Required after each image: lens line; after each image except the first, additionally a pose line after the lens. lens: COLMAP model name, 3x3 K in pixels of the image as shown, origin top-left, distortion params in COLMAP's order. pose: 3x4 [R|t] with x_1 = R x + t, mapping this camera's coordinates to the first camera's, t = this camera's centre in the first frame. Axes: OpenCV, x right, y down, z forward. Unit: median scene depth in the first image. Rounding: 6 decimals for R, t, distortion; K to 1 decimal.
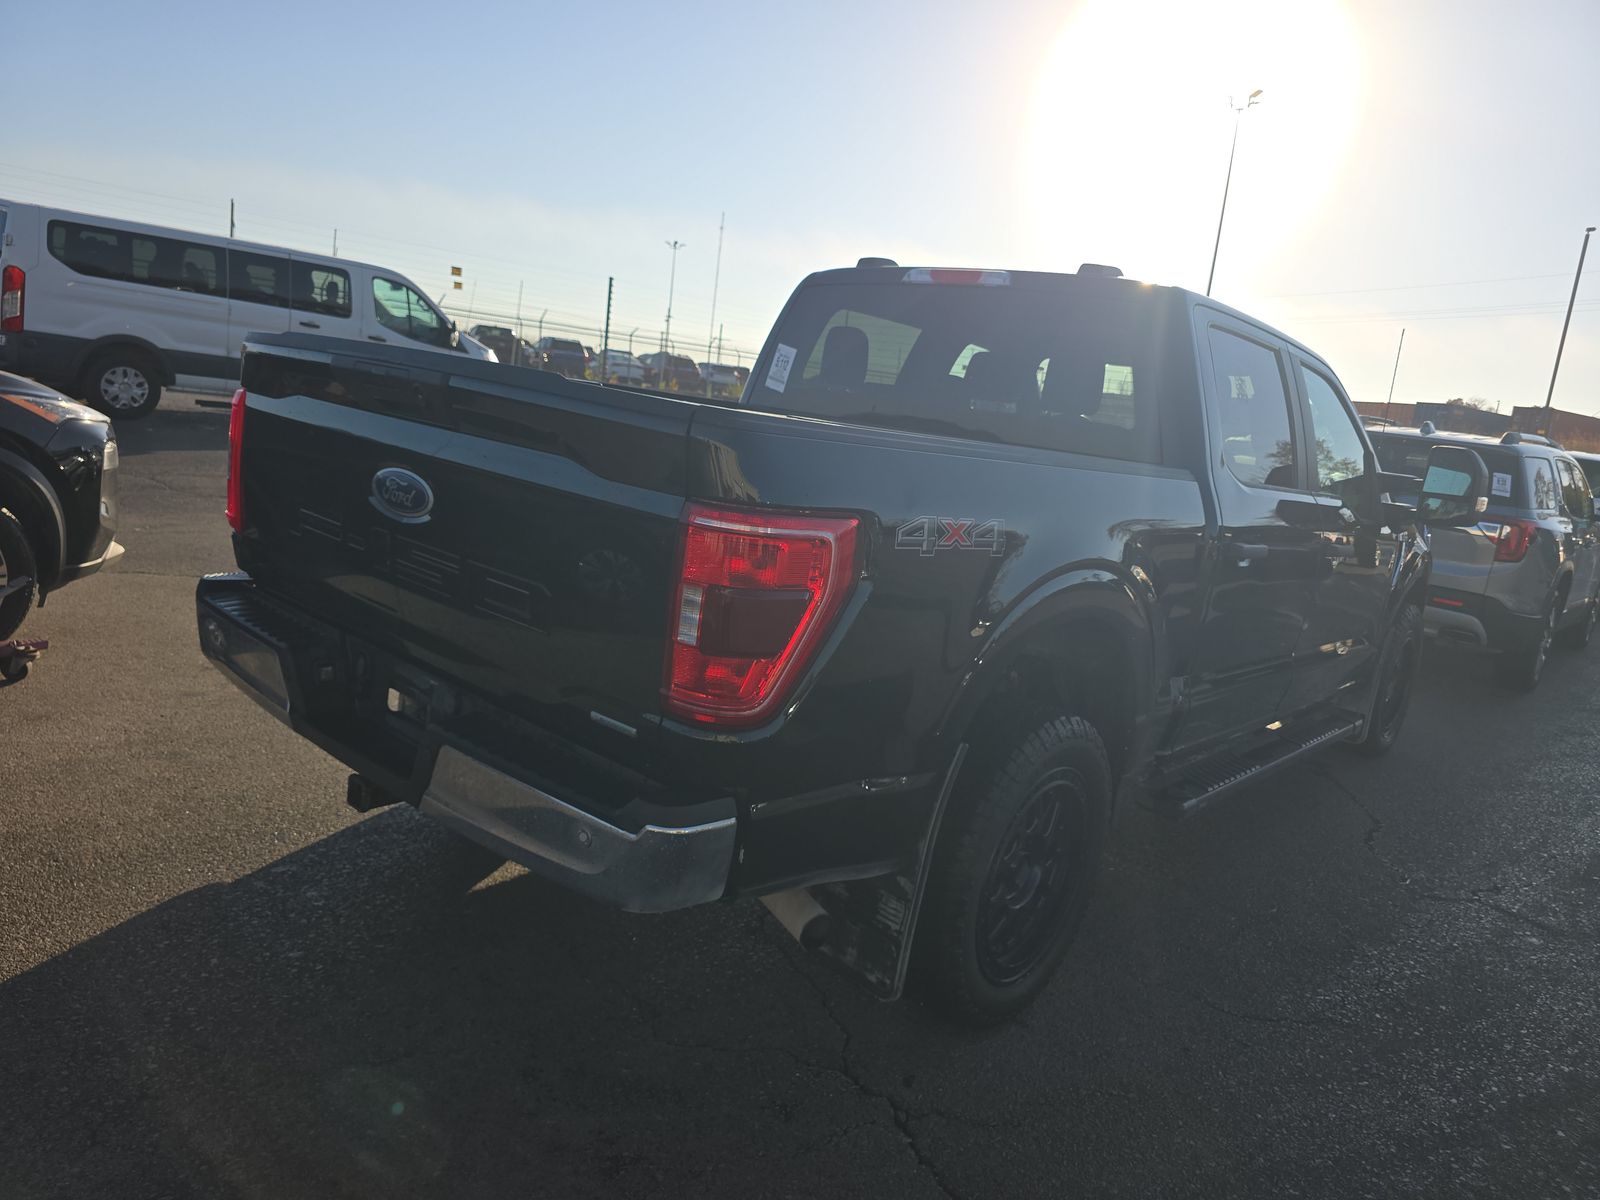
lens RADIAL K [[1078.8, 0, 807.0], [0, 1078.8, 601.5], [0, 0, 1]] dist [0.065254, -0.064294]
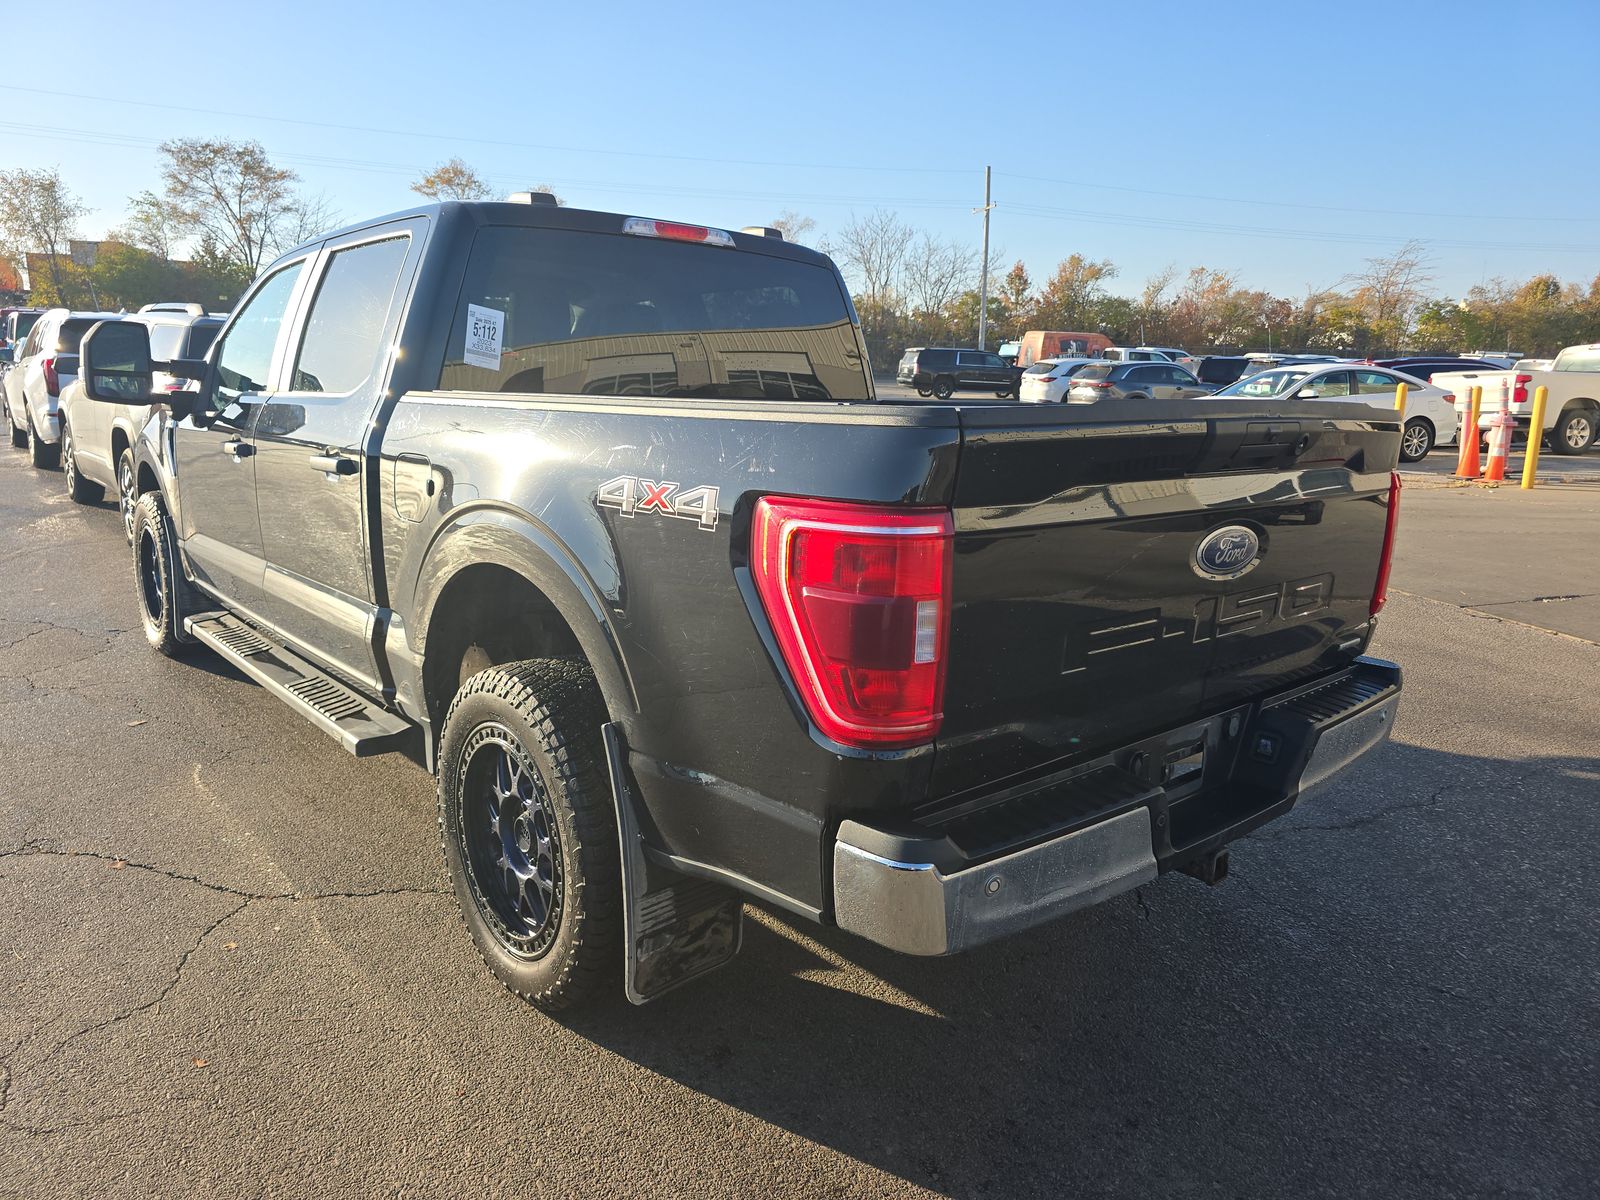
lens RADIAL K [[1078.8, 0, 807.0], [0, 1078.8, 601.5], [0, 0, 1]] dist [0.065254, -0.064294]
pose [[0.122350, -0.319547, 0.939638, -0.762372], [0.170665, 0.939423, 0.297251, -0.231825], [-0.977703, 0.123994, 0.169474, 0.686214]]
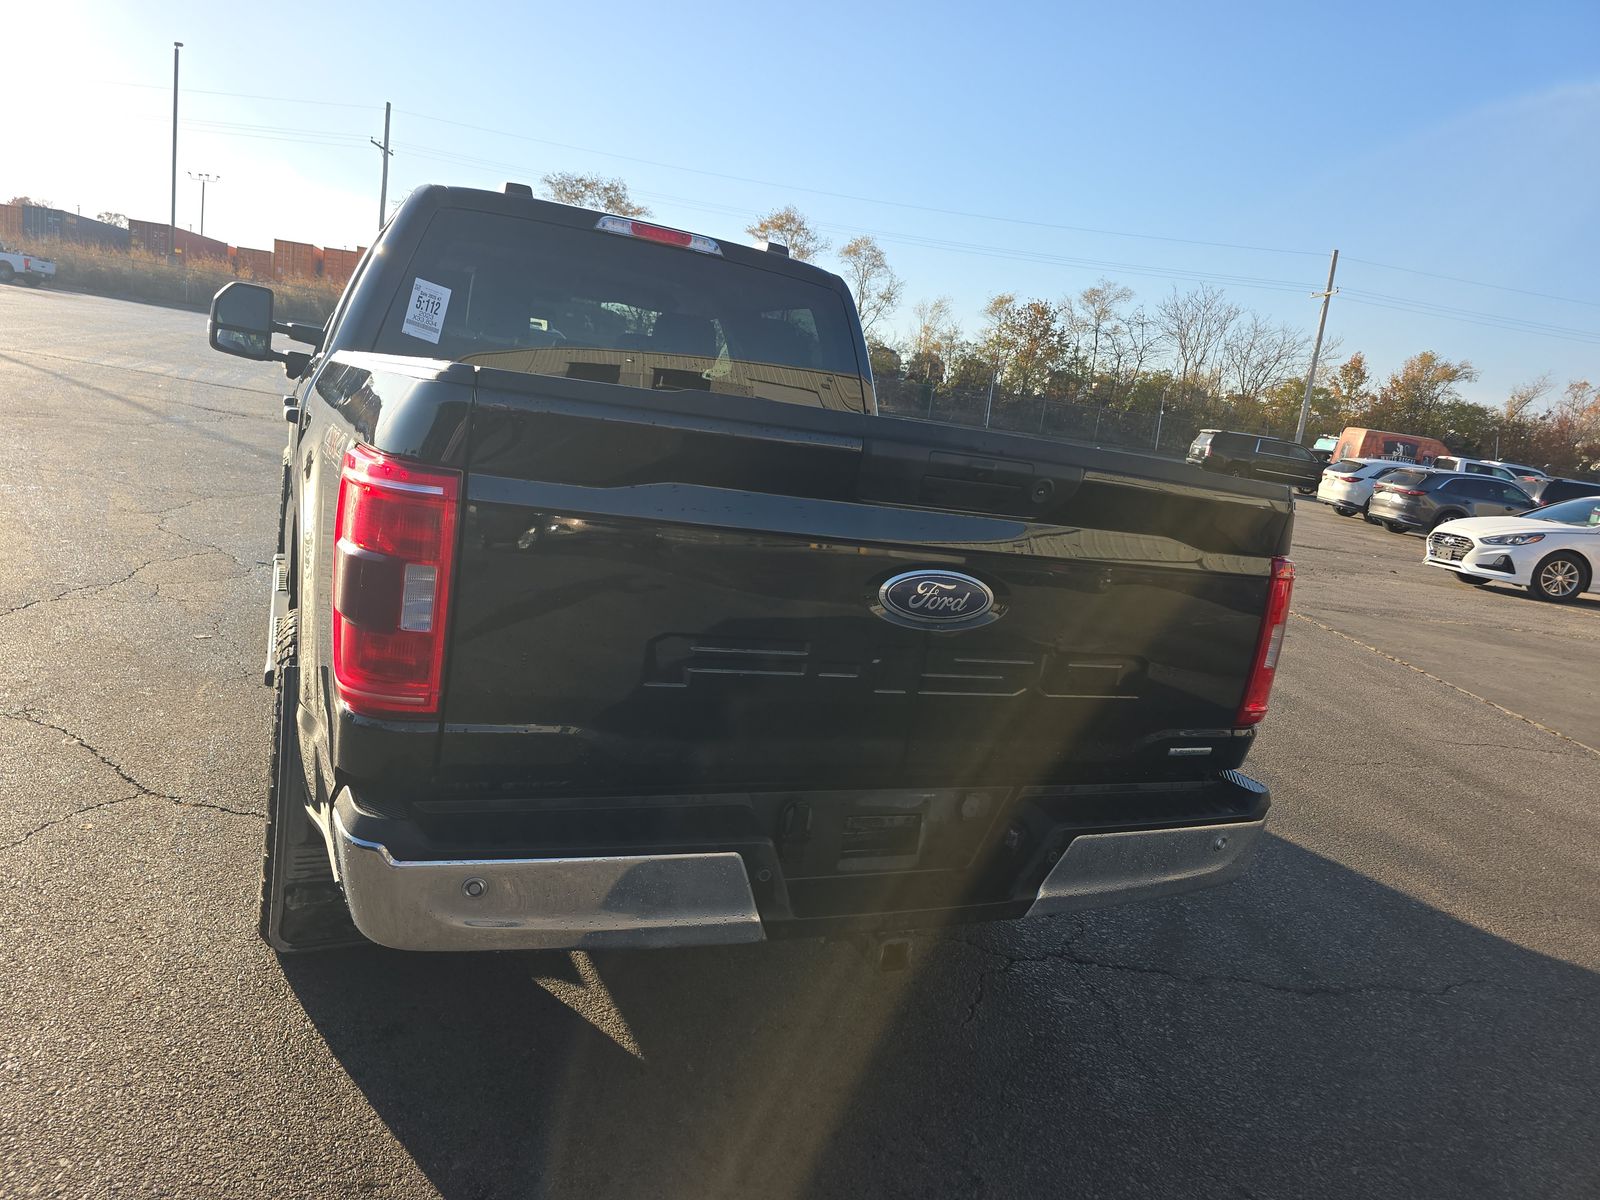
lens RADIAL K [[1078.8, 0, 807.0], [0, 1078.8, 601.5], [0, 0, 1]] dist [0.065254, -0.064294]
pose [[0.402157, -0.229737, 0.886279, -0.664104], [0.073851, 0.972993, 0.218703, -0.165210], [-0.912587, -0.022500, 0.408262, 0.428656]]
